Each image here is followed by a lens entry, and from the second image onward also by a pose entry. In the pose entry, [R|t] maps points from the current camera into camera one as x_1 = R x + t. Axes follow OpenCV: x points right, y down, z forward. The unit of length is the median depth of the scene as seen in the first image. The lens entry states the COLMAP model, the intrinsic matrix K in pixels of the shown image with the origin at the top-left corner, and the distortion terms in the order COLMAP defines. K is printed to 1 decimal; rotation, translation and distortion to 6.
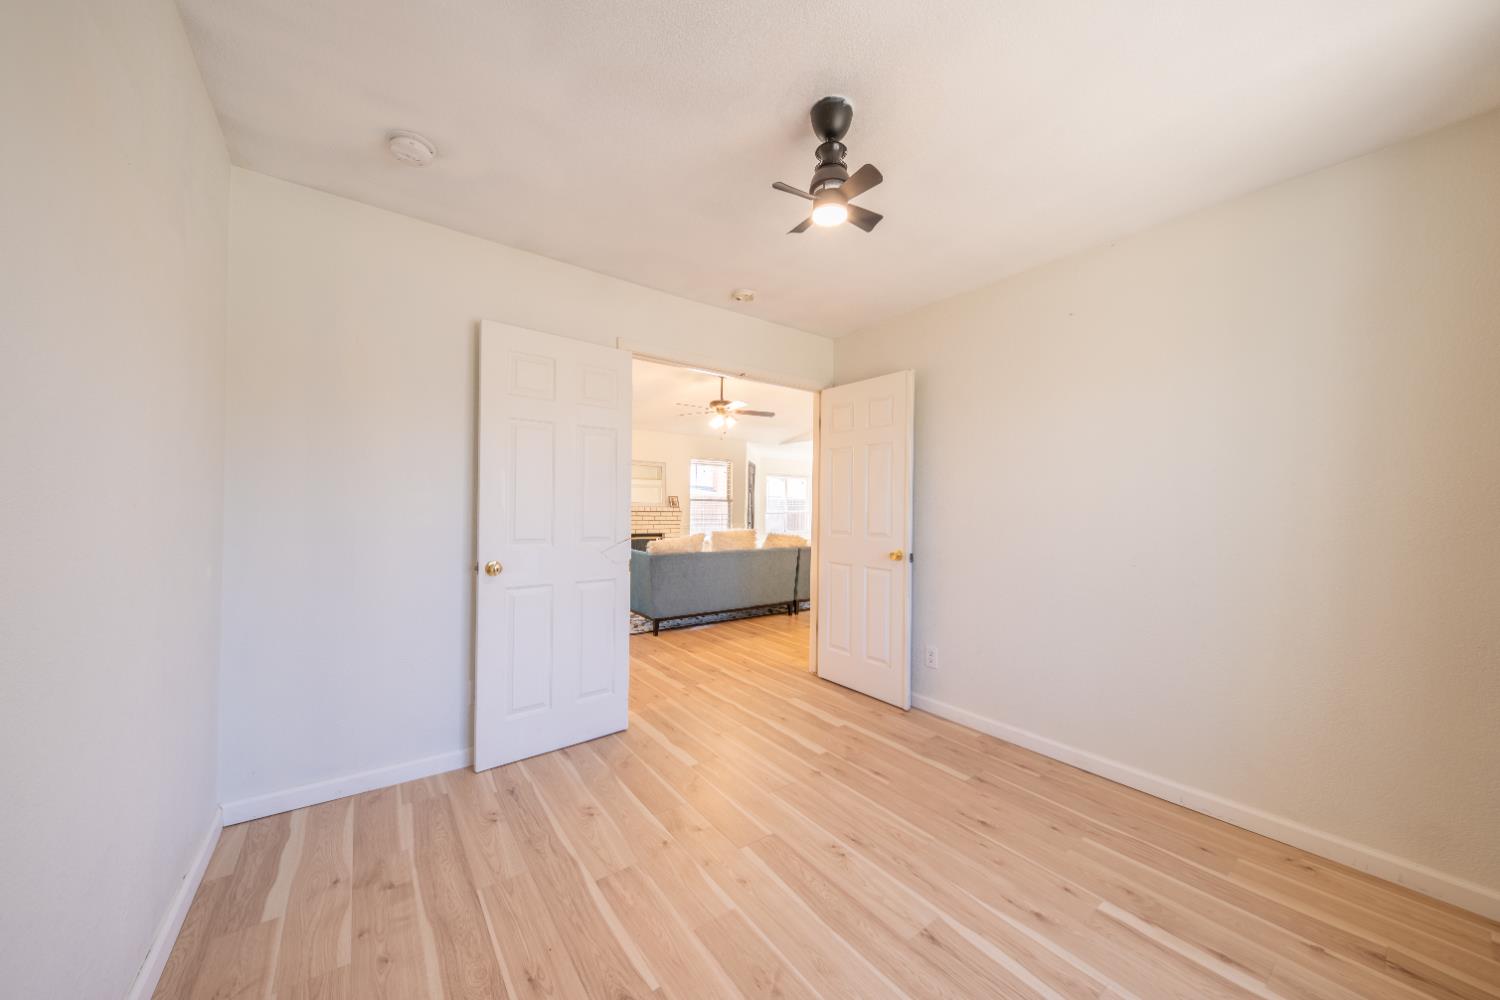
lens RADIAL K [[520.4, 0, 751.5], [0, 520.4, 507.1], [0, 0, 1]] dist [0.015737, -0.008982]
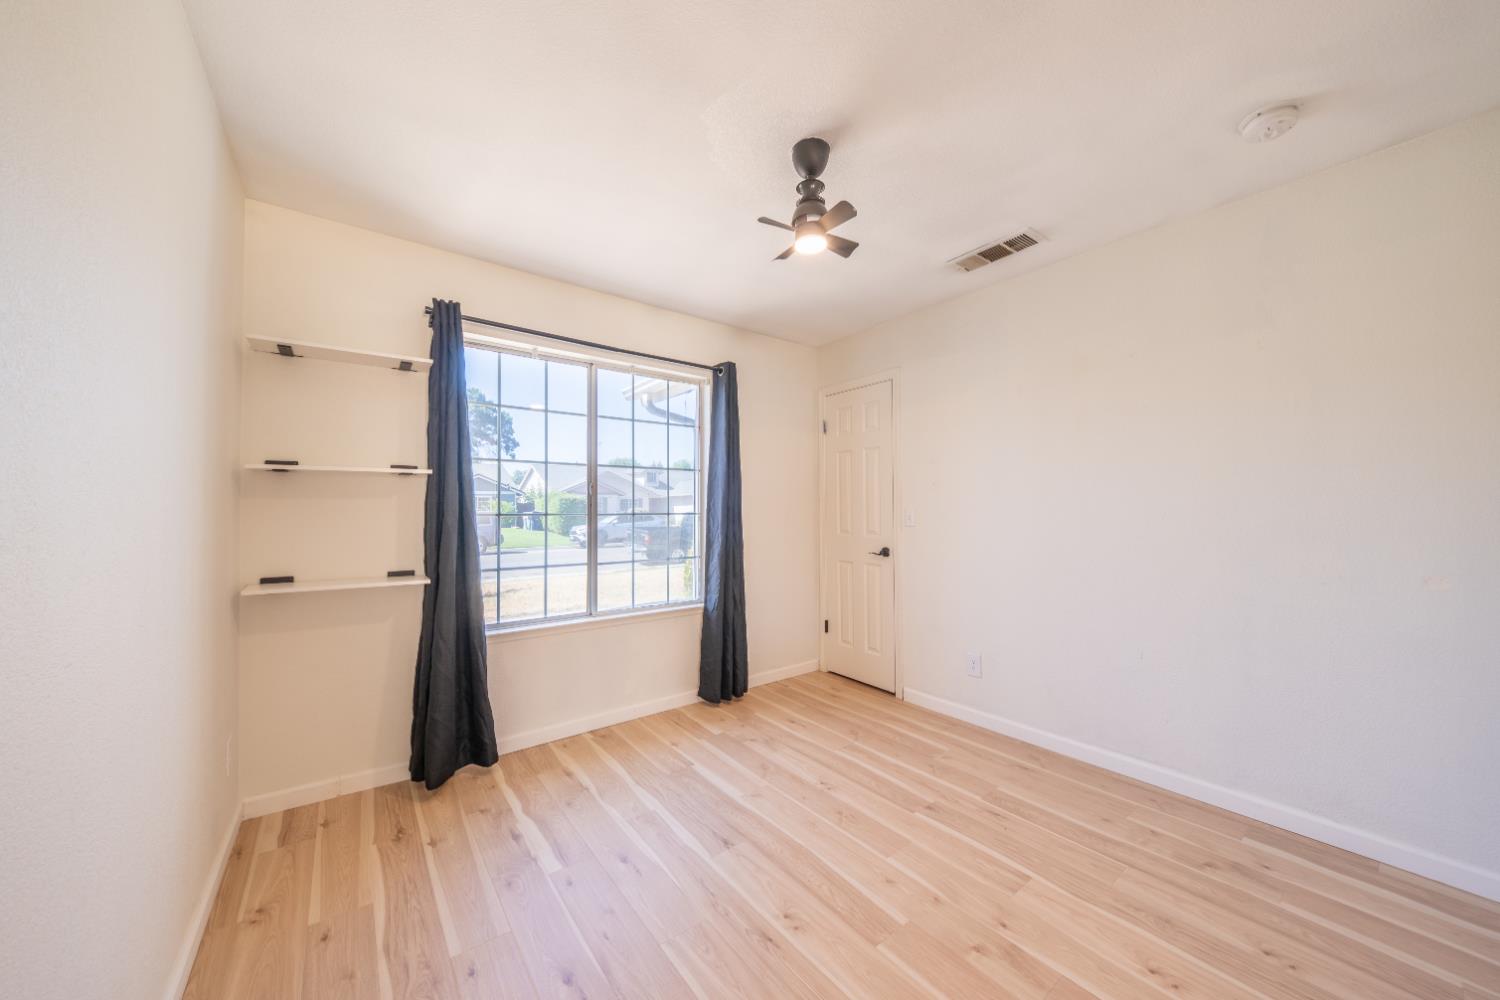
lens RADIAL K [[538.0, 0, 742.7], [0, 538.0, 495.7], [0, 0, 1]] dist [0.019527, -0.009954]
pose [[-0.999899, -0.012868, -0.006113, 0.289194], [-0.012654, 0.999350, -0.033759, 0.010834], [0.006543, -0.033678, -0.999411, 2.117727]]
